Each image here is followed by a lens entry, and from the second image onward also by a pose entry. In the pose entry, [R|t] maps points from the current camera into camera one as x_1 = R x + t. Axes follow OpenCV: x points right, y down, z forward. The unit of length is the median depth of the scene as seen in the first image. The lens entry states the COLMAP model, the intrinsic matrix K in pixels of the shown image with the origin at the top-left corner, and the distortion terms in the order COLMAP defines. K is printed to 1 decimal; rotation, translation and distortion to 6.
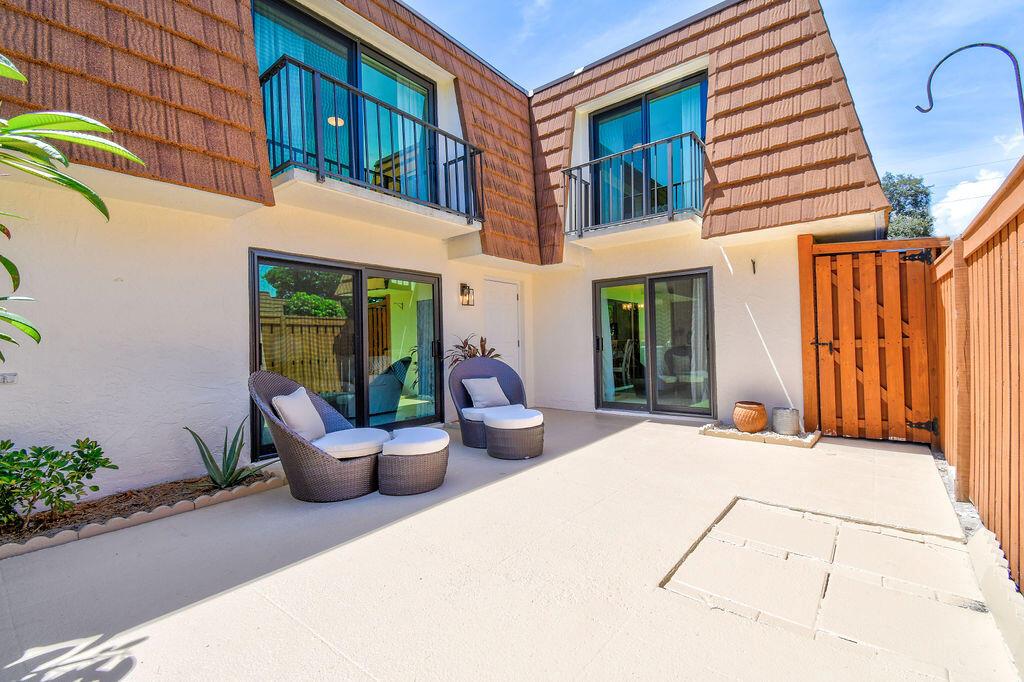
lens RADIAL K [[453.6, 0, 517.7], [0, 453.6, 339.1], [0, 0, 1]] dist [0.008794, -0.000305]
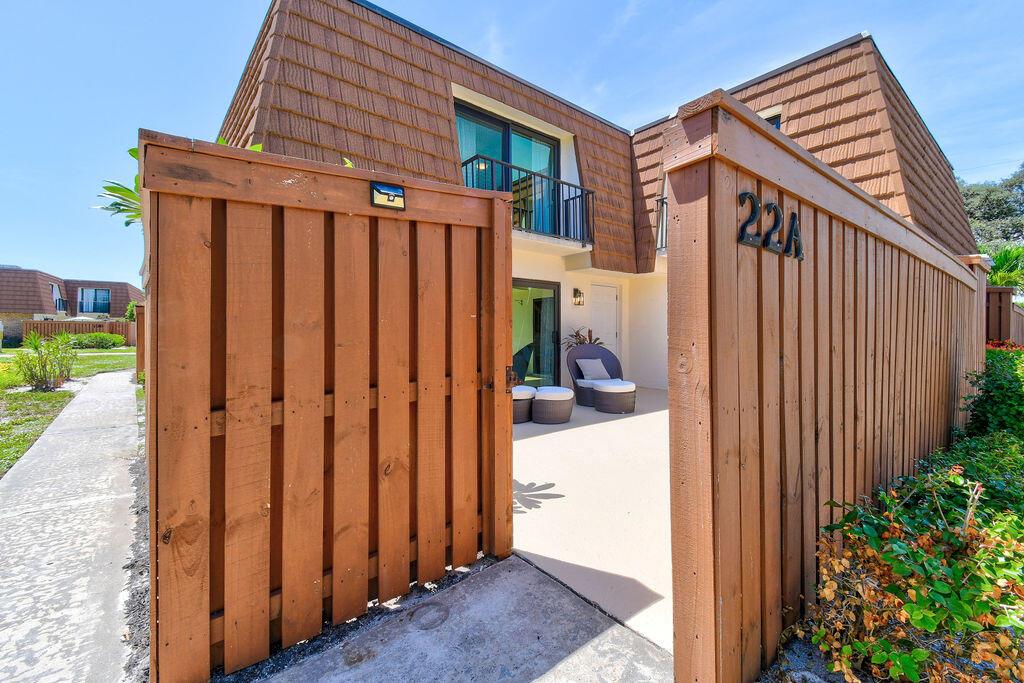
lens RADIAL K [[453.6, 0, 514.2], [0, 453.6, 340.8], [0, 0, 1]] dist [0.008794, -0.000305]
pose [[0.977906, 0.025571, -0.207477, -0.017592], [-0.020545, 0.999442, 0.026345, -0.000979], [0.208035, -0.021500, 0.977885, -0.357627]]
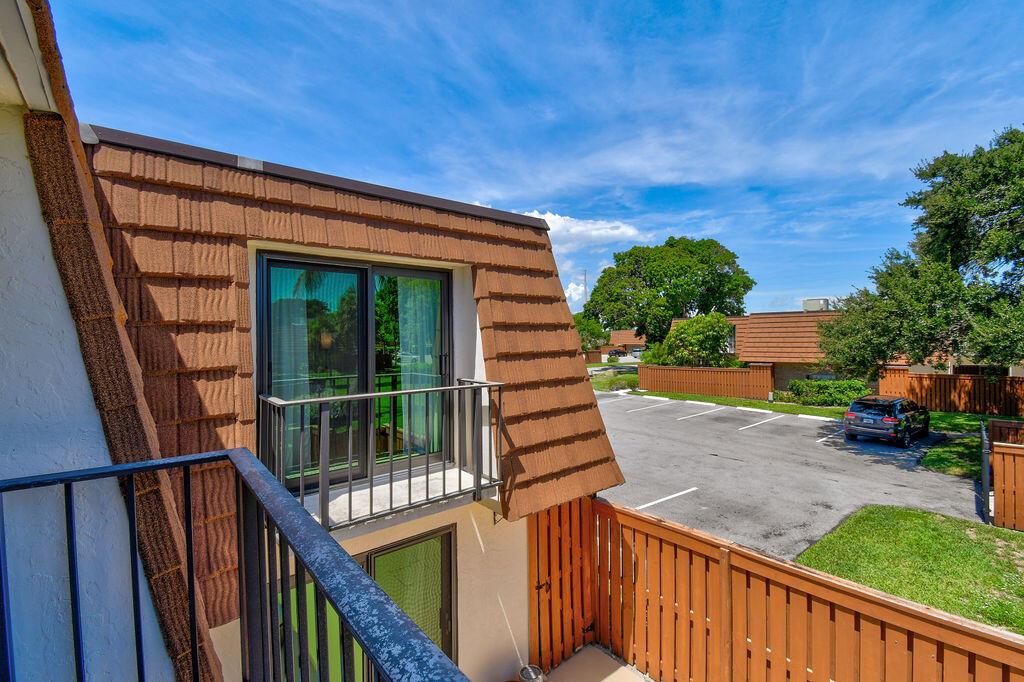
lens RADIAL K [[453.6, 0, 512.0], [0, 453.6, 342.3], [0, 0, 1]] dist [0.008794, -0.000305]
pose [[0.198452, 0.017133, 0.979961, -0.317407], [0.005249, 0.999814, -0.018544, -0.449019], [-0.980097, 0.008824, 0.198325, 0.732569]]
